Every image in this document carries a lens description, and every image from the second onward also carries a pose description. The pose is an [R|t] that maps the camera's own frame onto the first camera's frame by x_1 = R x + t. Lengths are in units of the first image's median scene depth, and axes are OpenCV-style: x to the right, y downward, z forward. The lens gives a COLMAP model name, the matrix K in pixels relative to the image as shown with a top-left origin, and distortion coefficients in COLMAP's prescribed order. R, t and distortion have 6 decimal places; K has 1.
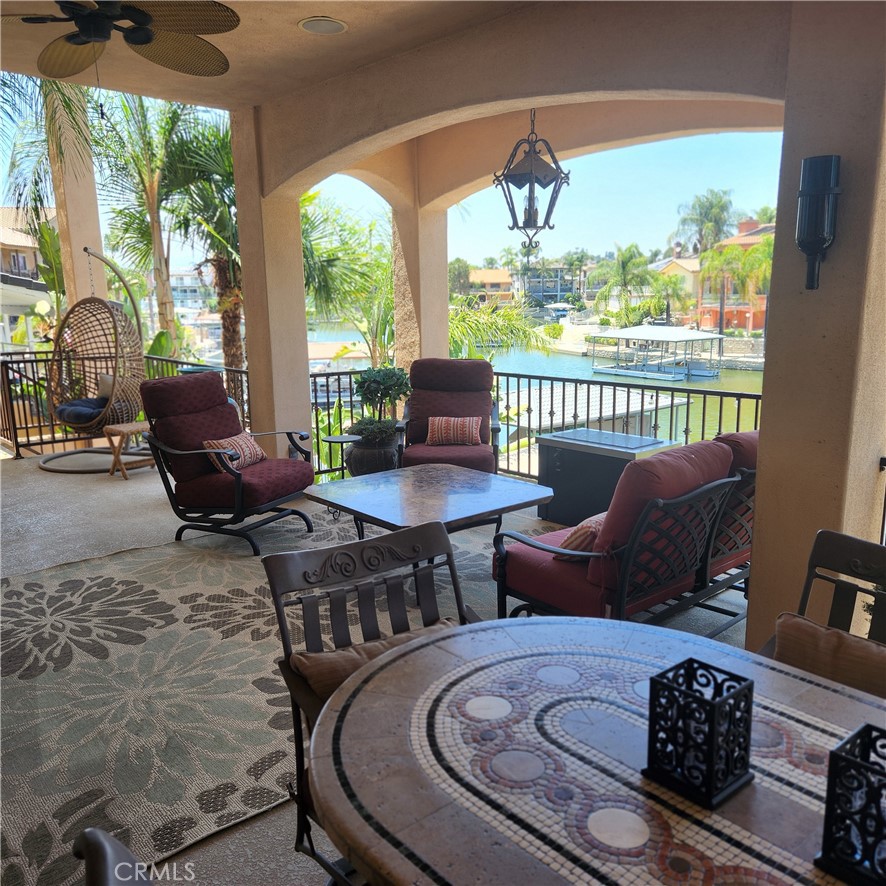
lens RADIAL K [[820.7, 0, 447.7], [0, 820.7, 451.5], [0, 0, 1]] dist [0.076653, 0.000000]
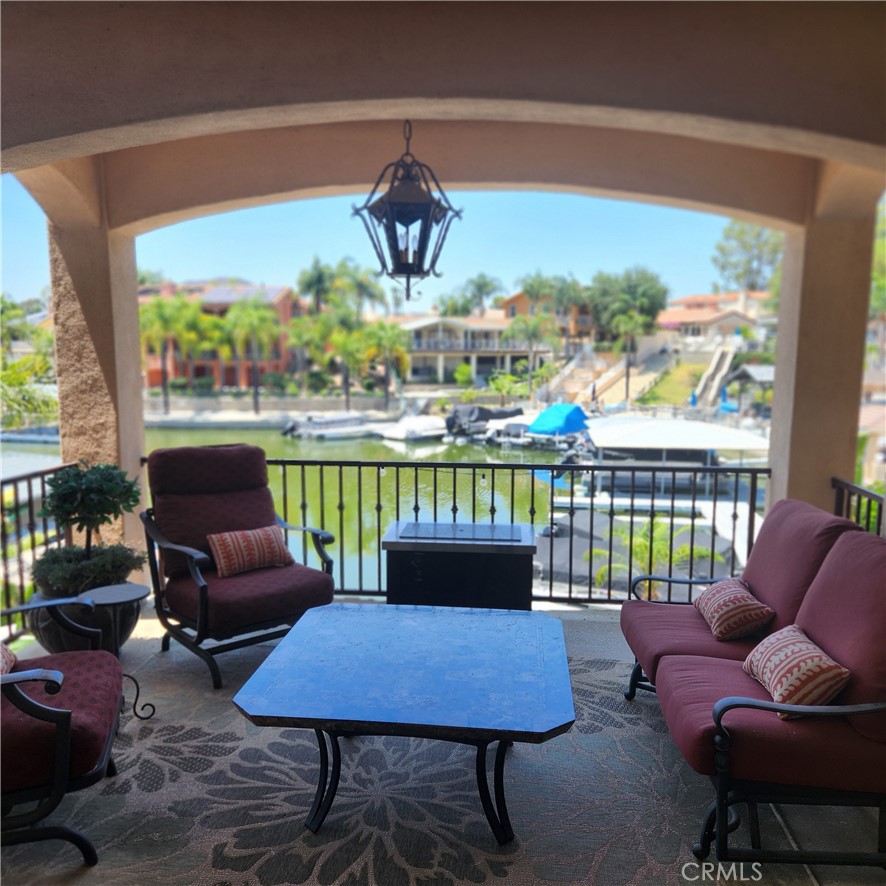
lens RADIAL K [[820.7, 0, 448.7], [0, 820.7, 438.0], [0, 0, 1]] dist [0.076653, 0.000000]
pose [[0.733505, -0.060882, 0.676952, -0.032965], [0.117012, 0.992421, -0.037534, -0.007165], [-0.669536, 0.106742, 0.735069, 0.035563]]
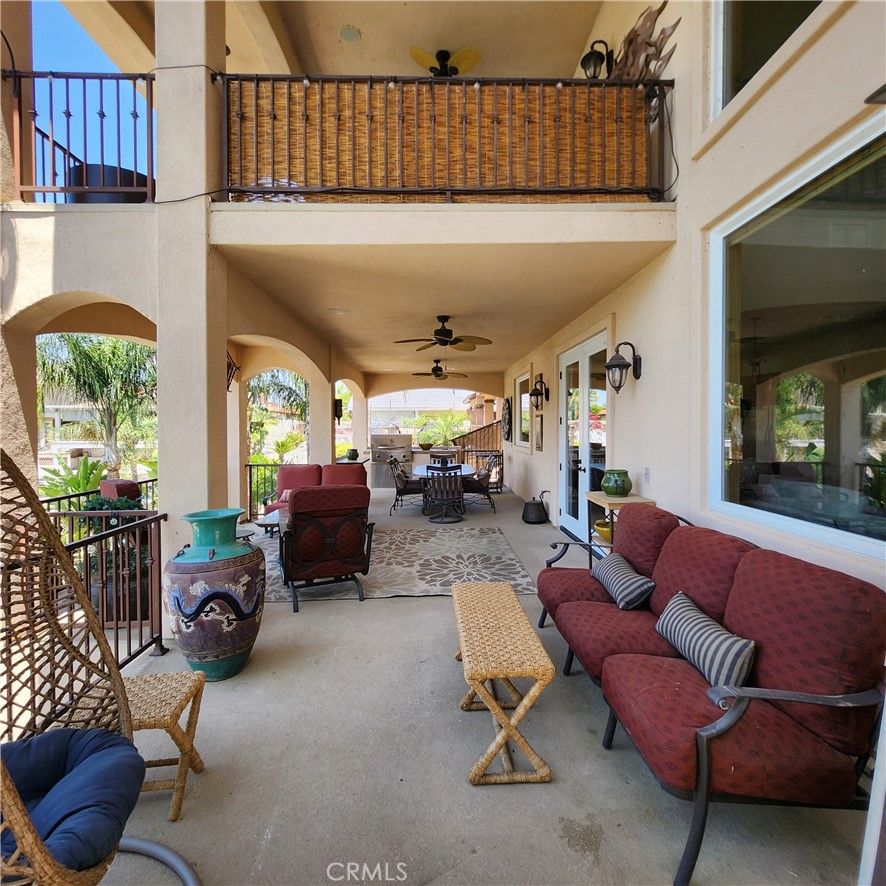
lens RADIAL K [[496.6, 0, 443.5], [0, 496.6, 441.1], [0, 0, 1]] dist [-0.000231, -0.004621]
pose [[-0.778542, 0.011891, 0.627480, -0.080276], [0.144752, 0.976265, 0.161101, -0.021746], [-0.610671, 0.216253, -0.761785, 0.126281]]
